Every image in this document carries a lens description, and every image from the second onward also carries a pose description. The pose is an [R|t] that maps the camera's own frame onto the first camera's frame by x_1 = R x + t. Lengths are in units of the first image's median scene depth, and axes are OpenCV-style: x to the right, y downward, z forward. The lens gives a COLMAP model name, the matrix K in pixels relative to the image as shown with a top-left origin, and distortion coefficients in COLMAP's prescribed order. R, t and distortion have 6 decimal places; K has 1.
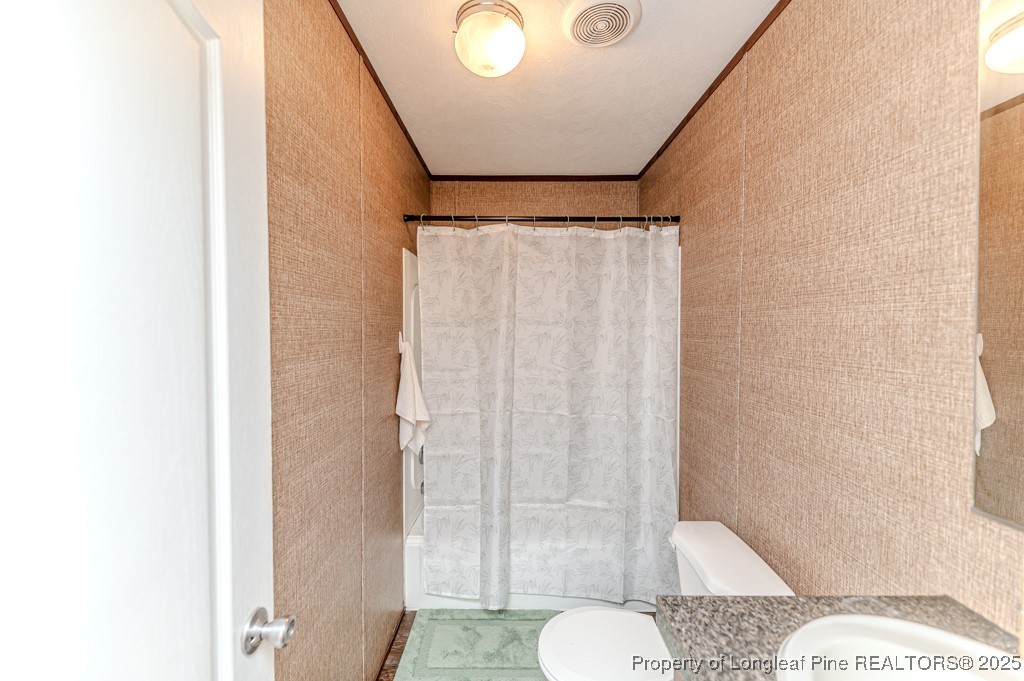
lens RADIAL K [[404.5, 0, 511.4], [0, 404.5, 337.9], [0, 0, 1]] dist [0.021508, -0.007007]
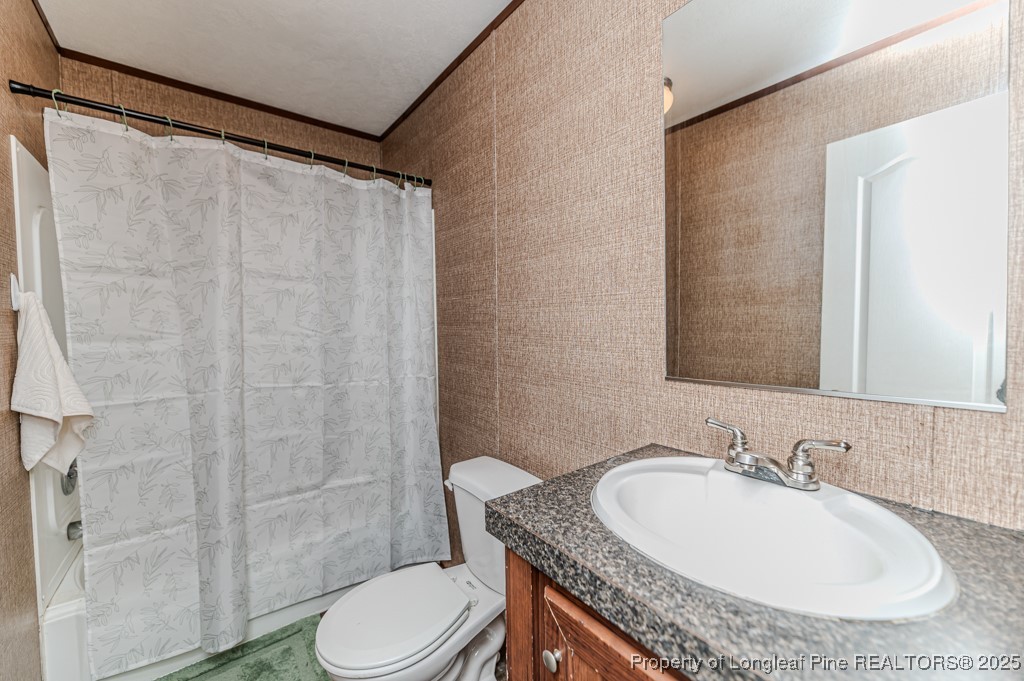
lens RADIAL K [[404.5, 0, 511.4], [0, 404.5, 337.9], [0, 0, 1]] dist [0.021508, -0.007007]
pose [[0.786528, -0.034794, 0.616574, -0.072629], [0.027174, 0.999394, 0.021732, 0.082783], [-0.616957, -0.000338, 0.786997, 0.072620]]
